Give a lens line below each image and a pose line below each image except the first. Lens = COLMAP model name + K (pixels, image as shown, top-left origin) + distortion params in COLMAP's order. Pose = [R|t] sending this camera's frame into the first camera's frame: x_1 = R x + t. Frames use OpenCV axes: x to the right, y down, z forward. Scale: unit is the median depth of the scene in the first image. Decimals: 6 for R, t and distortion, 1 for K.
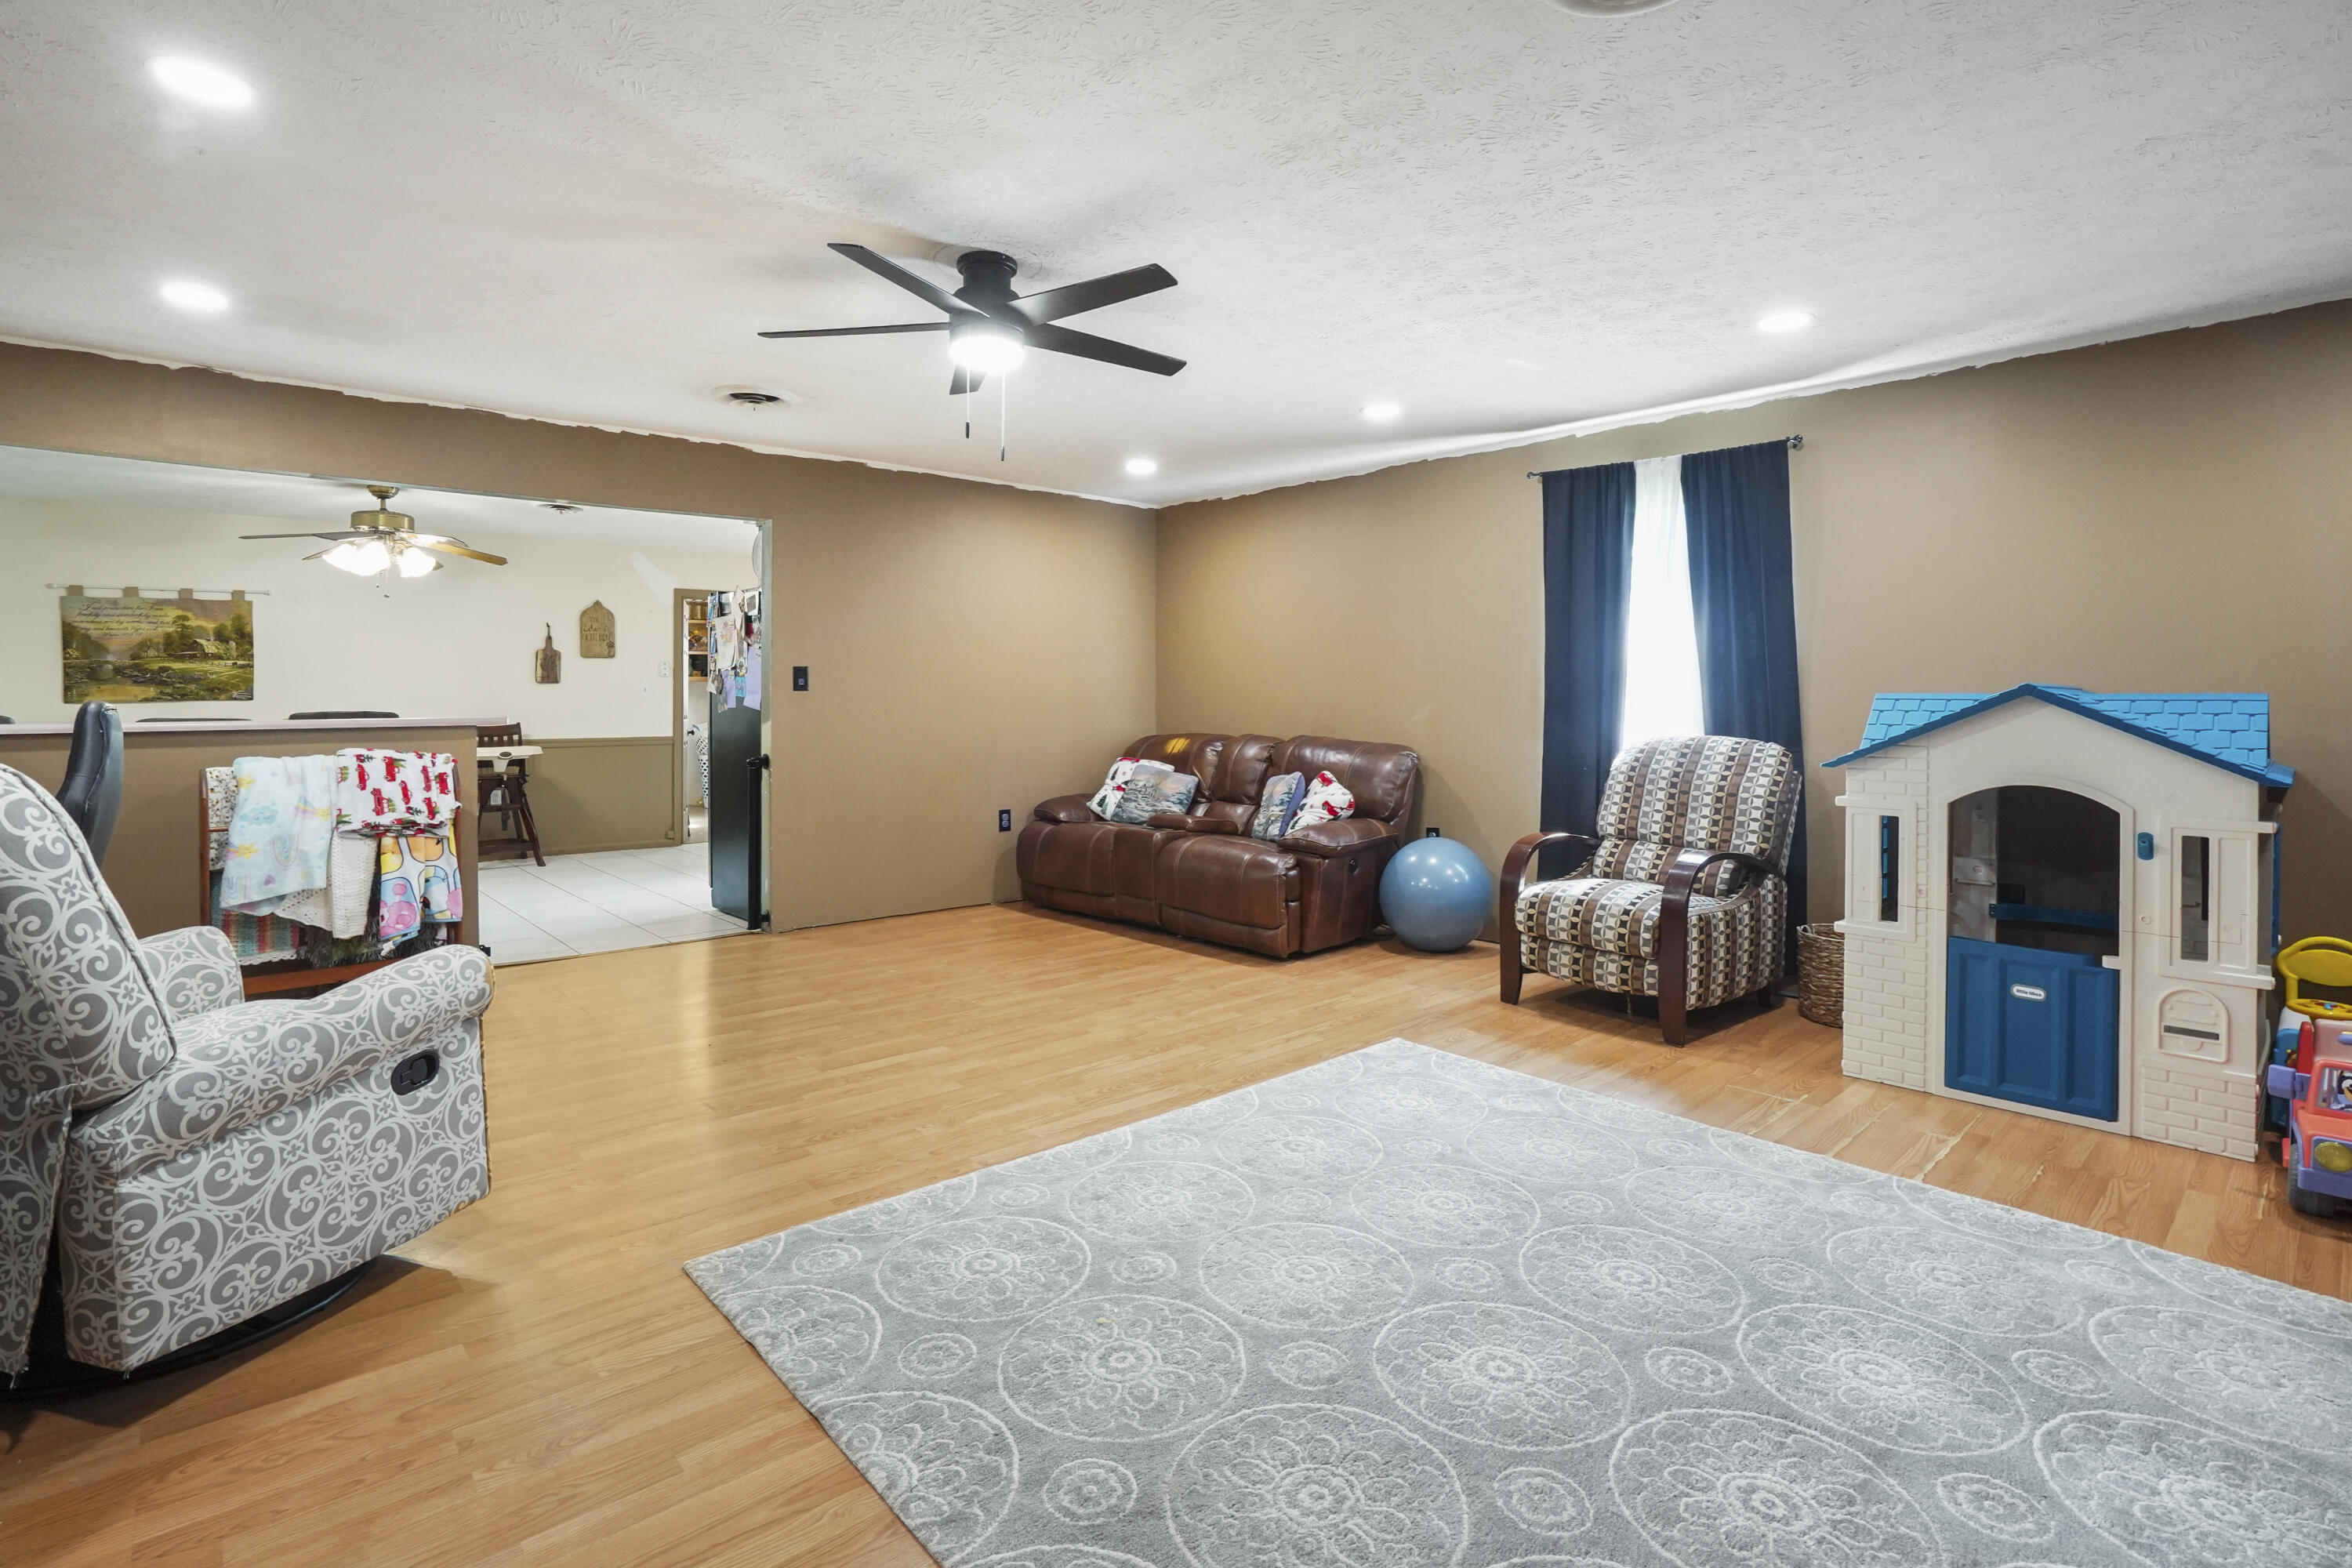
lens RADIAL K [[1104.1, 0, 1174.2], [0, 1104.1, 686.7], [0, 0, 1]] dist [-0.024736, 0.001358]
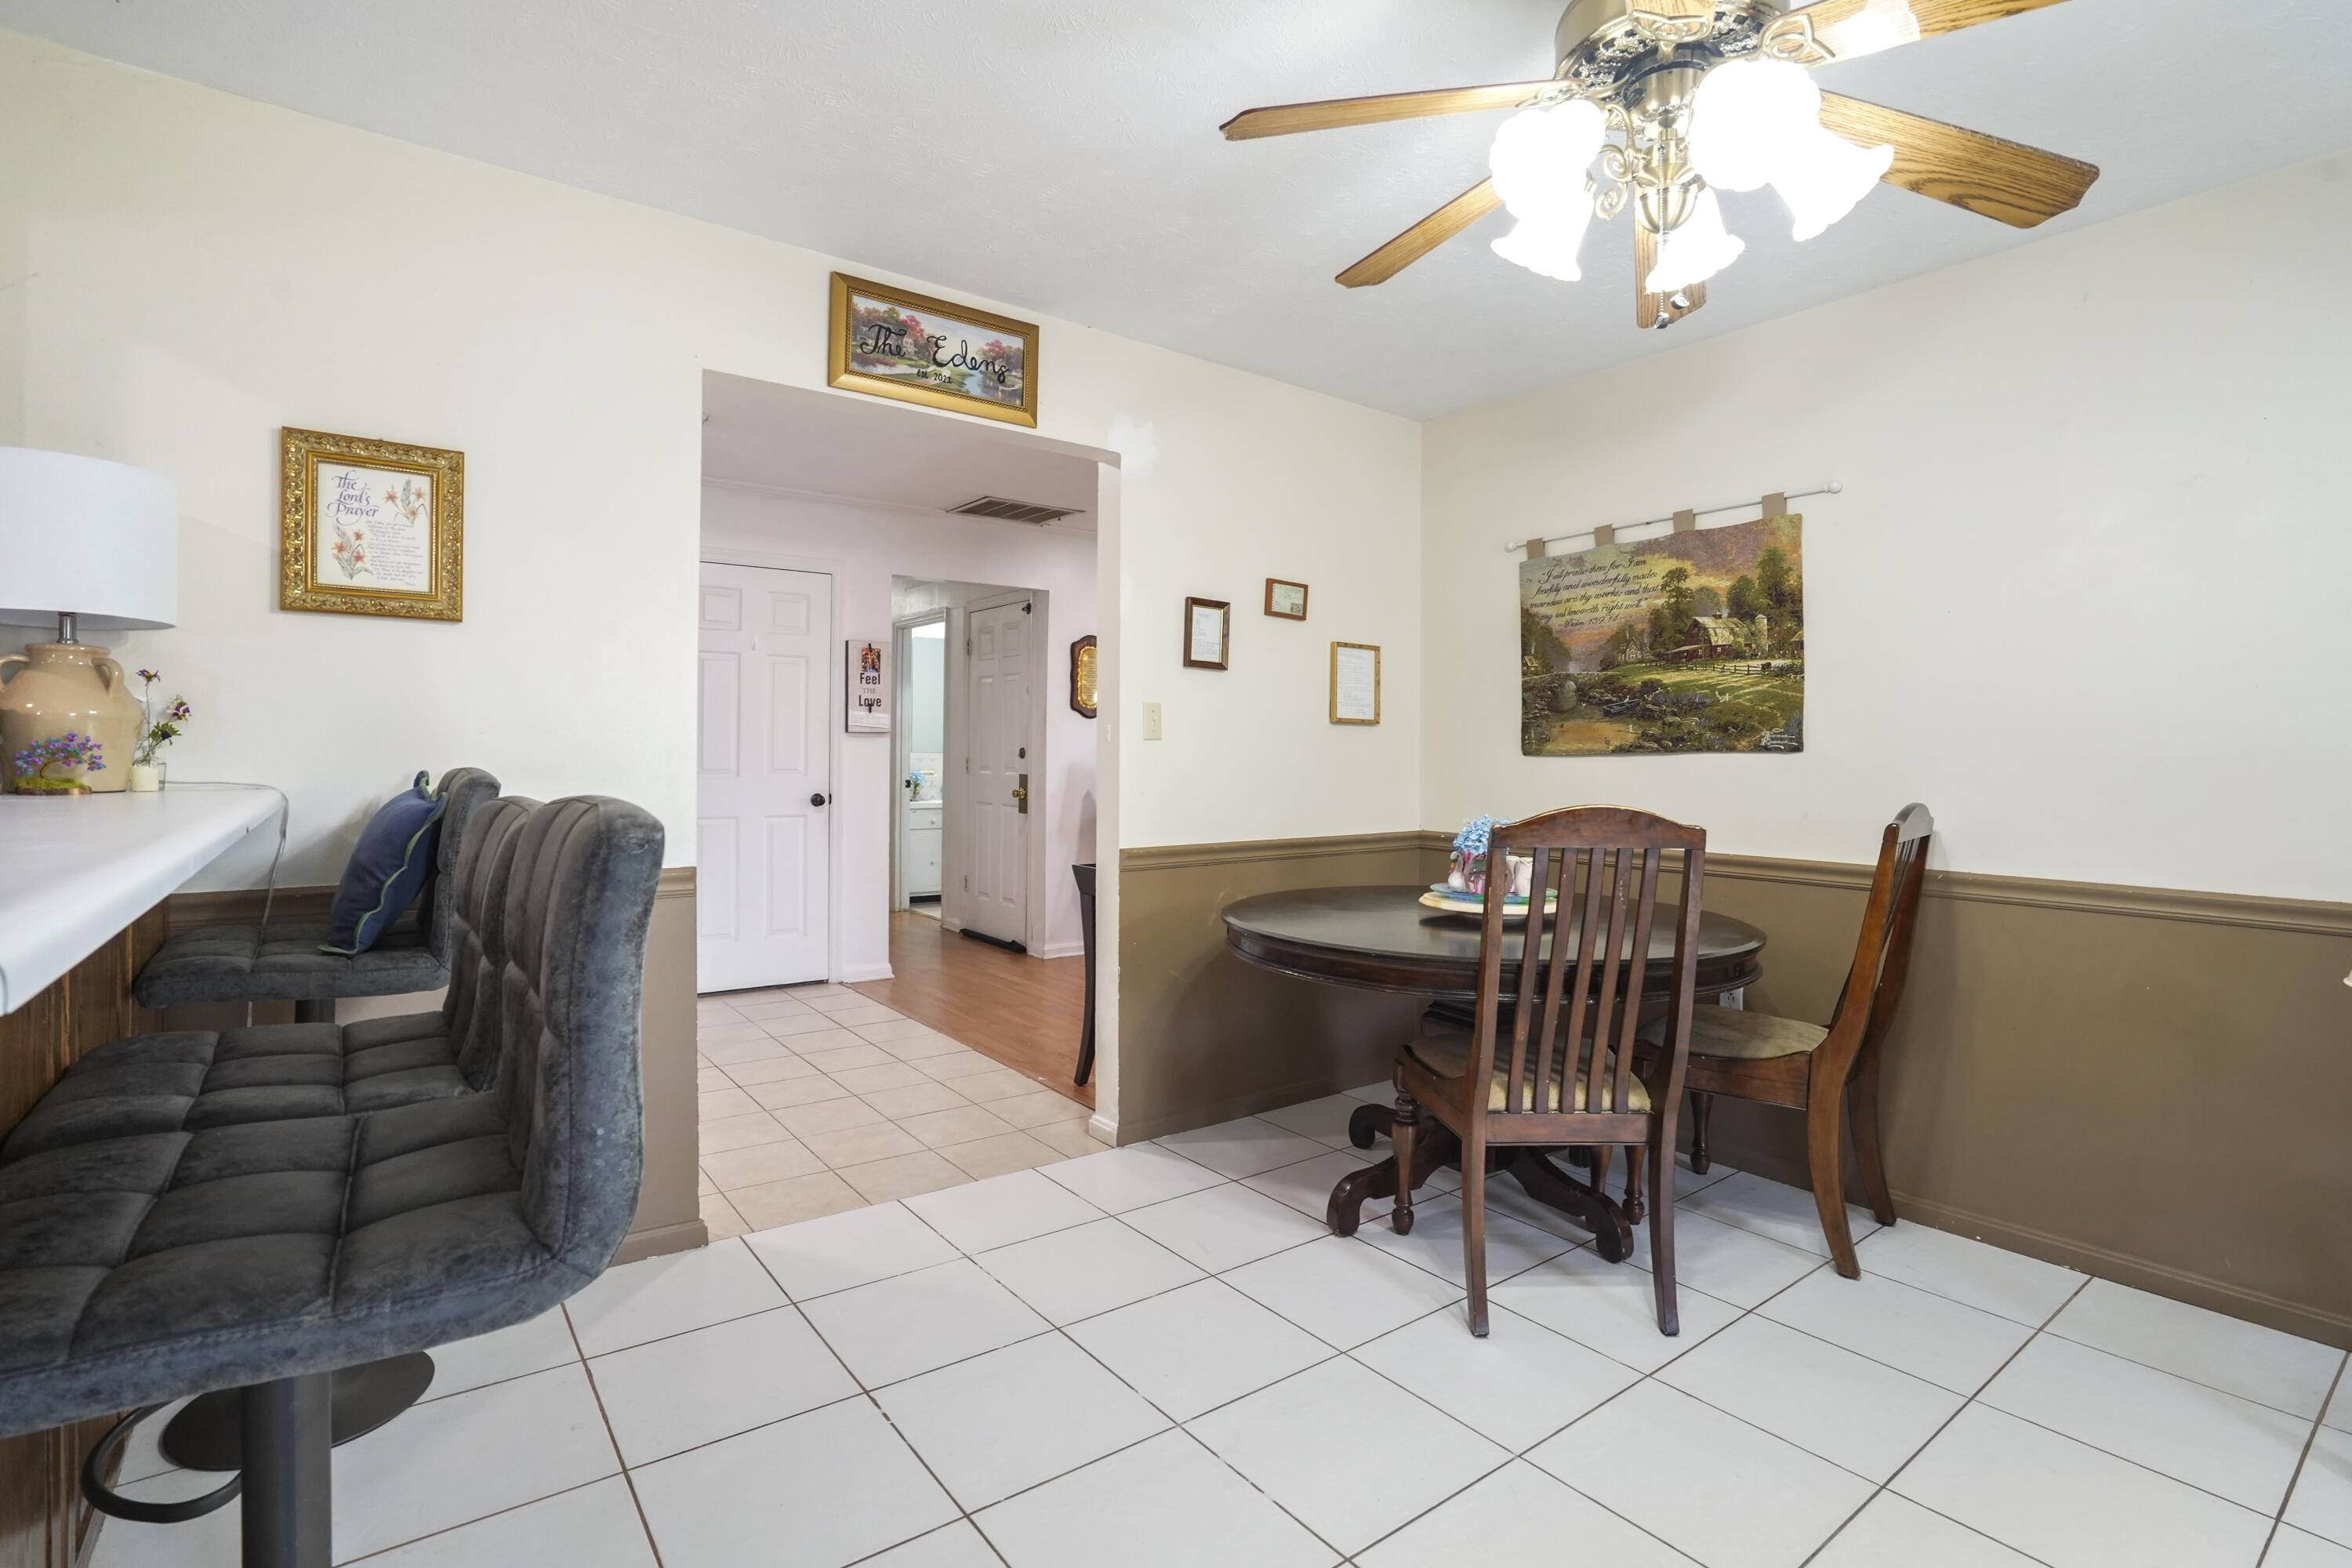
lens RADIAL K [[1108.8, 0, 1172.1], [0, 1108.8, 760.5], [0, 0, 1]] dist [-0.061092, 0.028263]
pose [[-0.095616, 0.013104, -0.995332, -0.469442], [0.003692, 0.999911, 0.012809, 0.010836], [0.995411, -0.002450, -0.095656, 0.915629]]
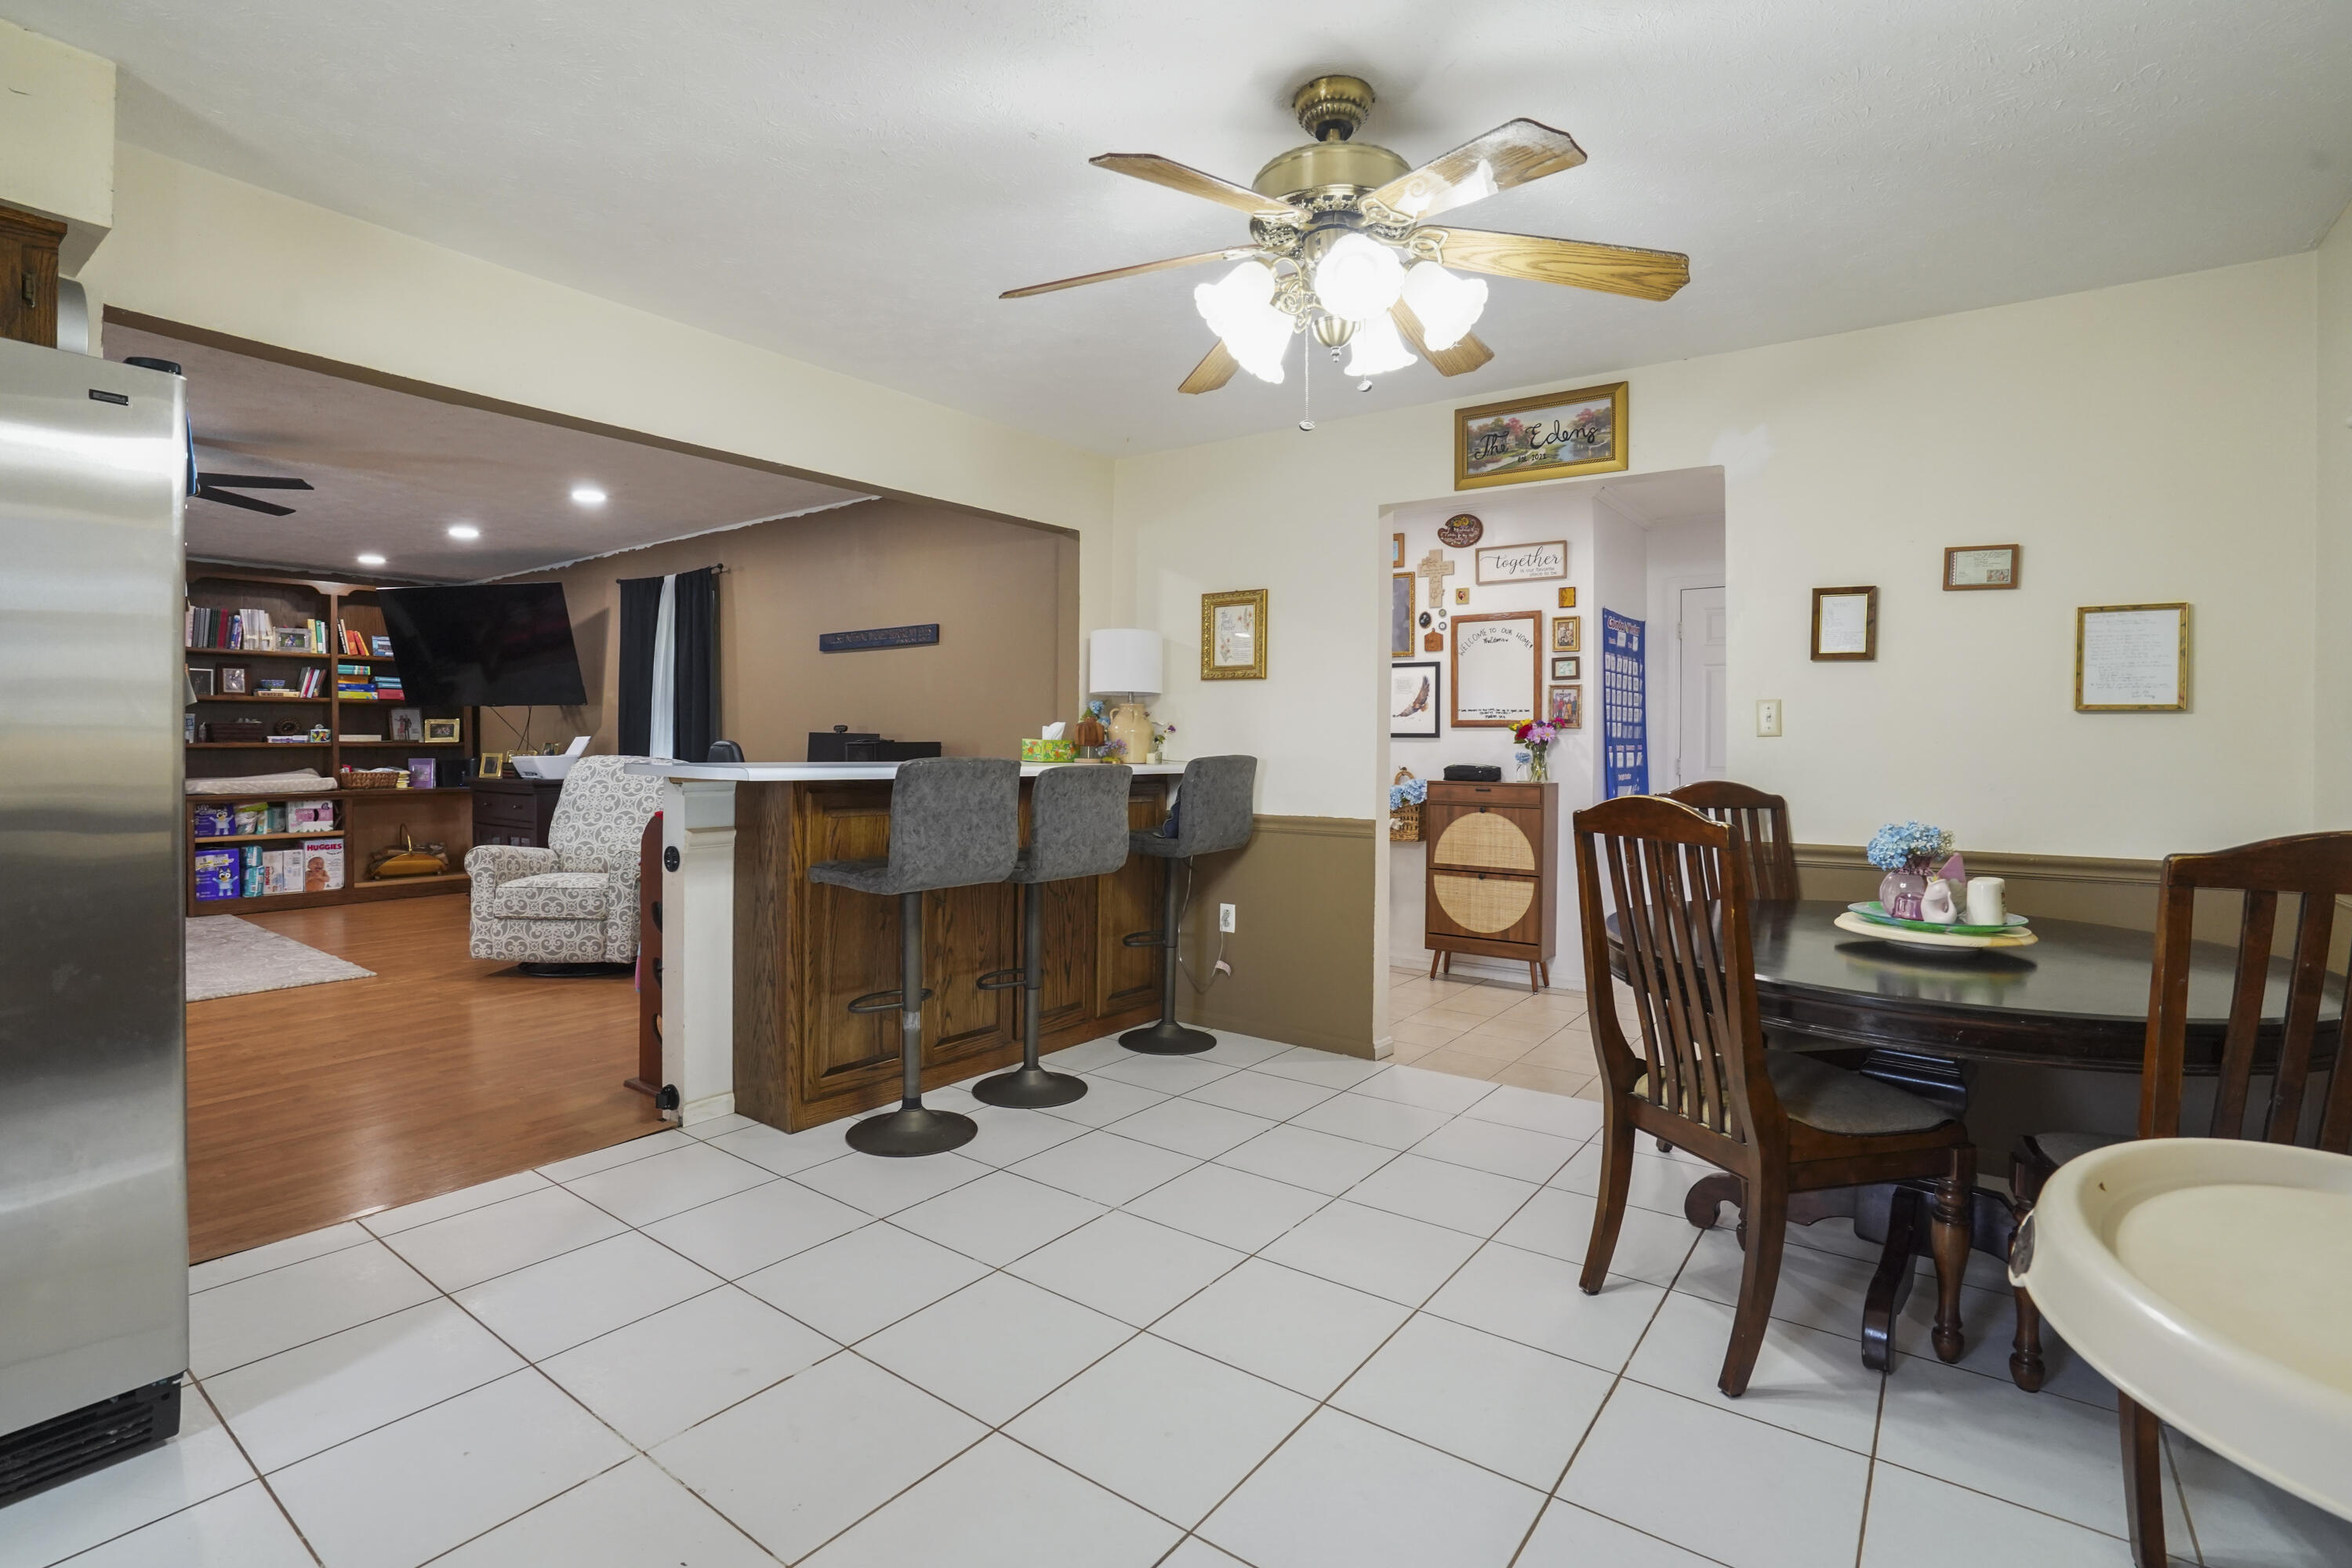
lens RADIAL K [[1108.8, 0, 1172.1], [0, 1108.8, 760.5], [0, 0, 1]] dist [-0.061092, 0.028263]
pose [[-0.981310, -0.000703, -0.192435, -0.615965], [-0.001412, 0.999993, 0.003550, 0.017785], [0.192431, 0.003755, -0.981303, 1.324308]]
